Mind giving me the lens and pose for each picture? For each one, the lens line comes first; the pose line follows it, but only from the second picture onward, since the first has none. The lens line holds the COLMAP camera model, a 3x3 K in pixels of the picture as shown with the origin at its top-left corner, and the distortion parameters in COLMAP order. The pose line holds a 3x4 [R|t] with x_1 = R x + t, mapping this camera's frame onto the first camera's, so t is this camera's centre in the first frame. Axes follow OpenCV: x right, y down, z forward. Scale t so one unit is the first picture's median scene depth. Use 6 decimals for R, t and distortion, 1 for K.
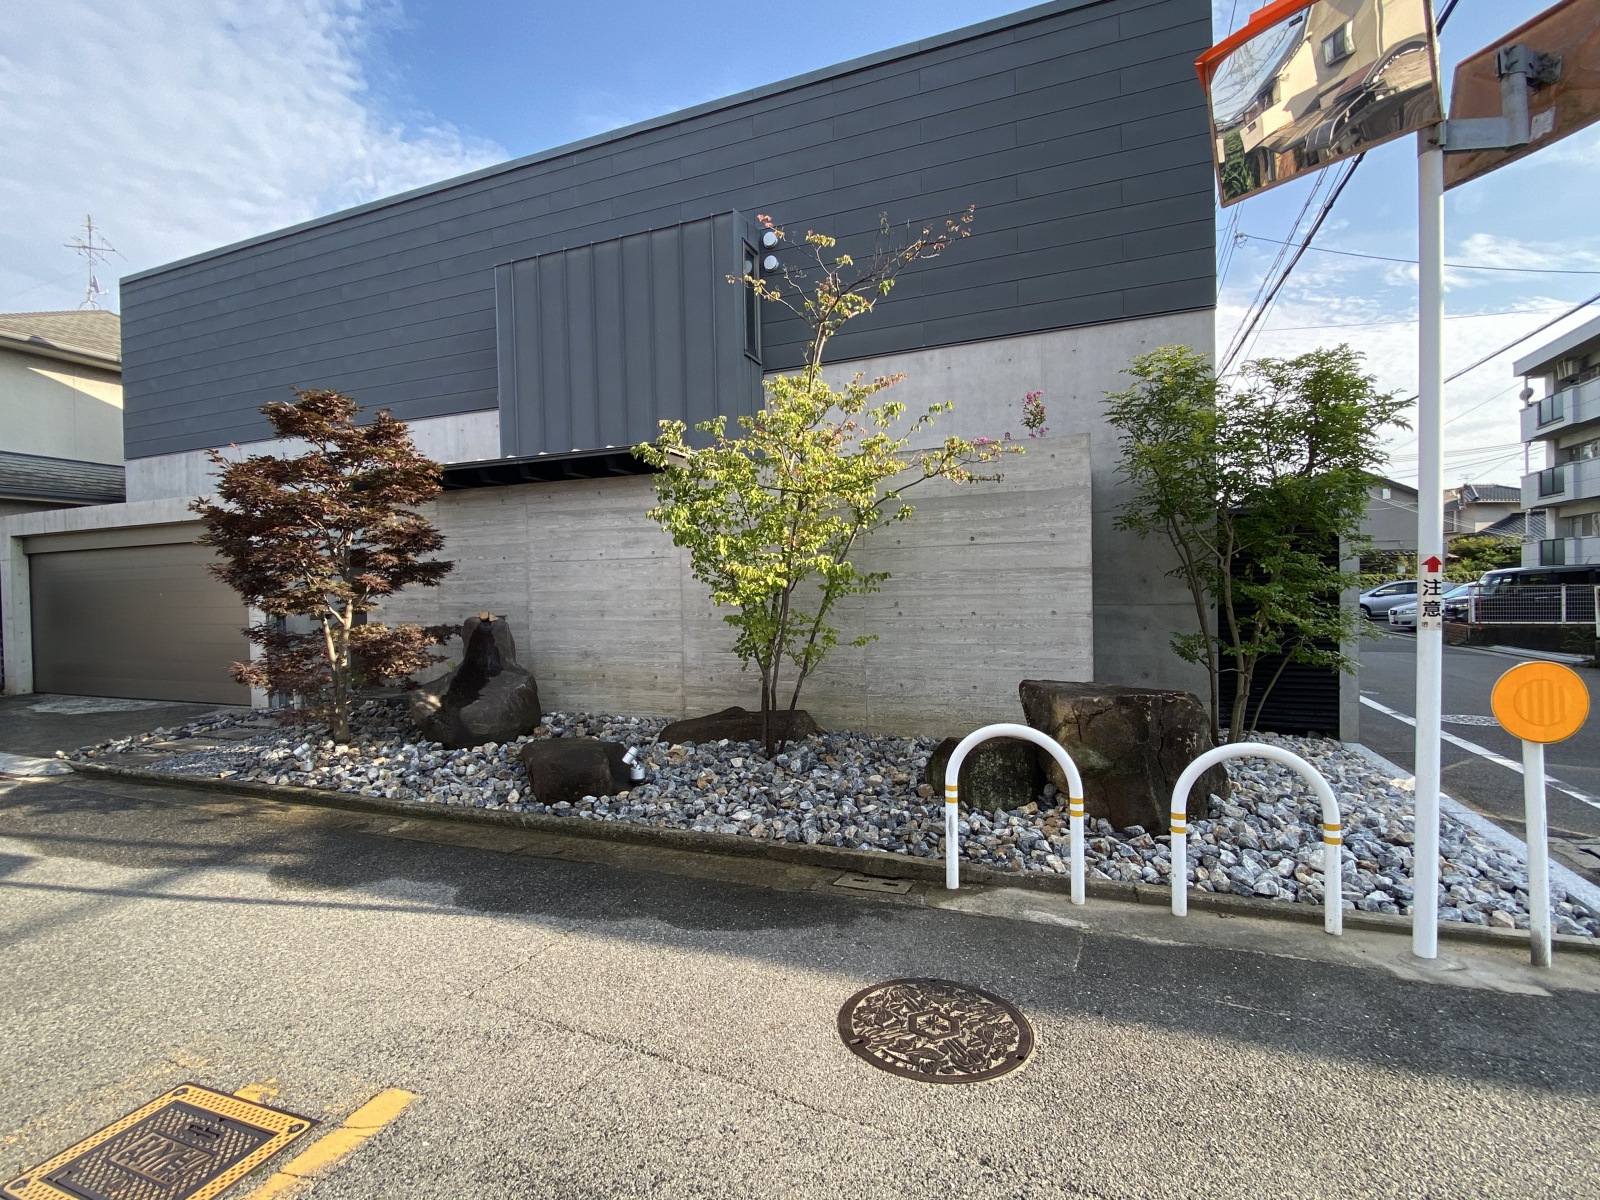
lens RADIAL K [[750.7, 0, 796.4], [0, 750.7, 603.4], [0, 0, 1]] dist [0.022418, -0.001711]
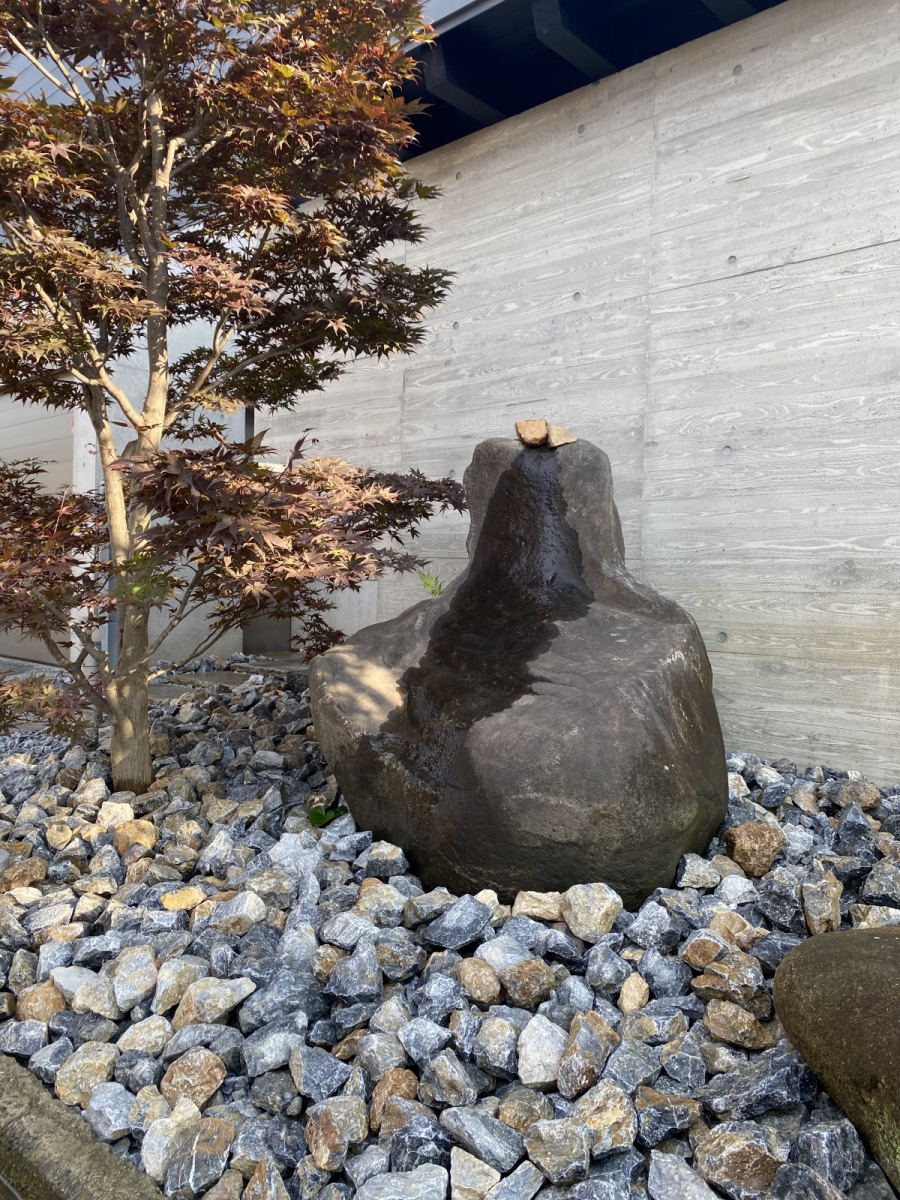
lens RADIAL K [[921.6, 0, 451.5], [0, 921.6, 588.6], [0, 0, 1]] dist [-0.023231, 0.056890]
pose [[0.931269, 0.041257, -0.361989, -0.357016], [-0.043518, 0.999051, 0.001909, 0.097717], [0.361724, 0.013975, 0.932180, 0.738601]]
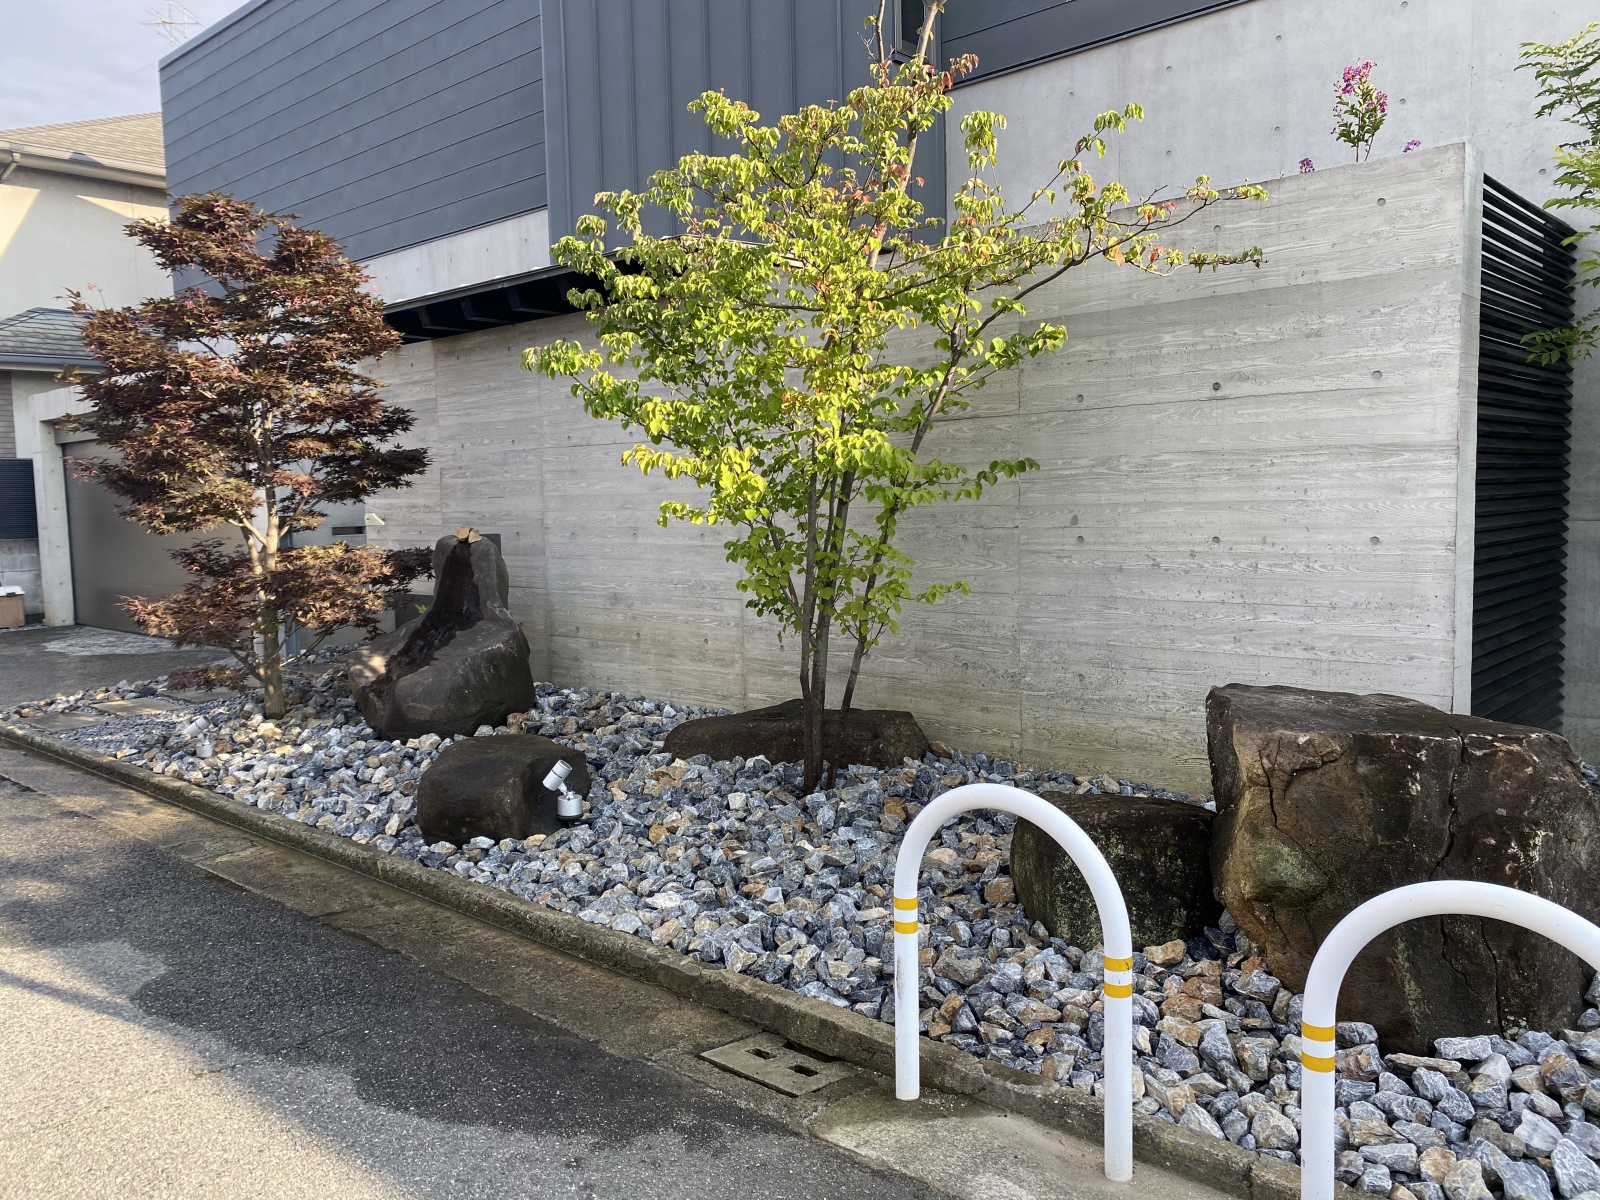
lens RADIAL K [[1228.8, 0, 842.4], [0, 1228.8, 599.3], [0, 0, 1]] dist [-0.023231, 0.056890]
pose [[0.940270, 0.026482, -0.339397, 0.279369], [-0.000380, 0.997051, 0.076745, -0.009430], [0.340429, -0.072032, 0.937507, 0.158300]]
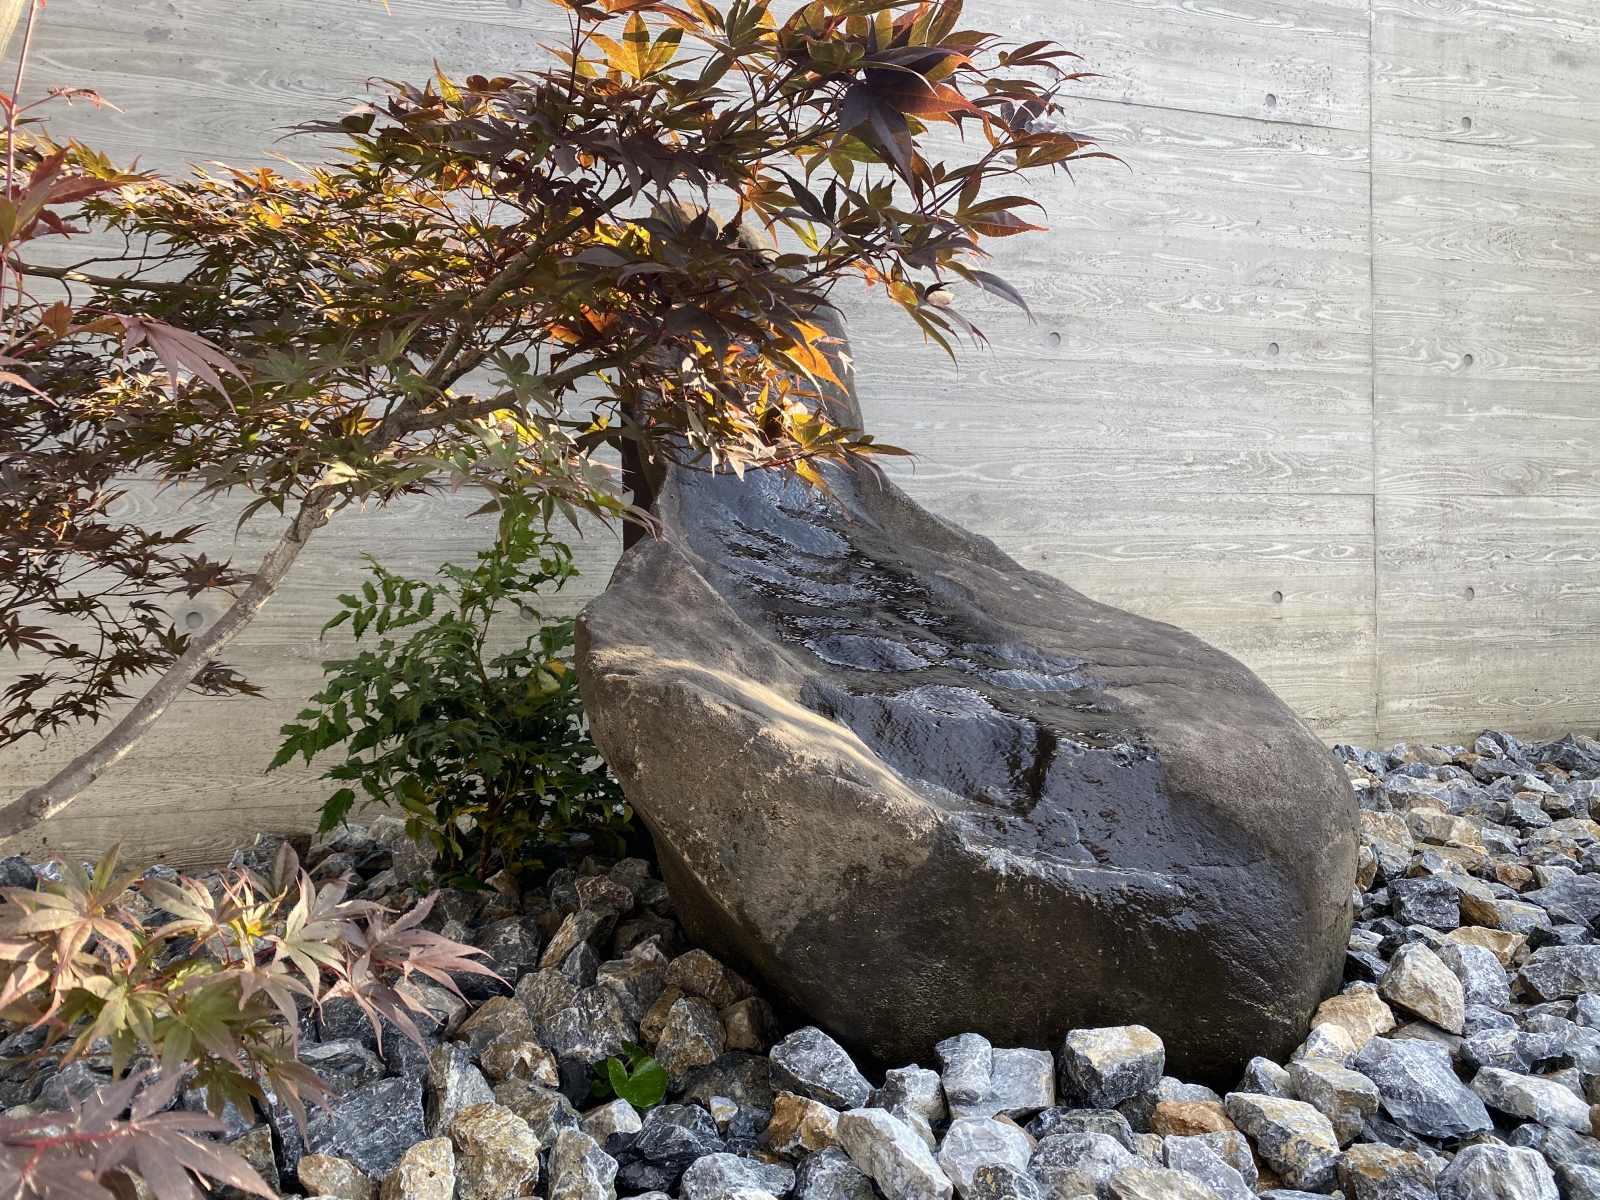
lens RADIAL K [[1228.8, 0, 778.9], [0, 1228.8, 554.8], [0, 0, 1]] dist [-0.023231, 0.056890]
pose [[0.771761, 0.007106, 0.635873, -0.671502], [0.002375, 0.999898, -0.014057, 0.104551], [-0.635908, 0.012358, 0.771666, 0.919809]]
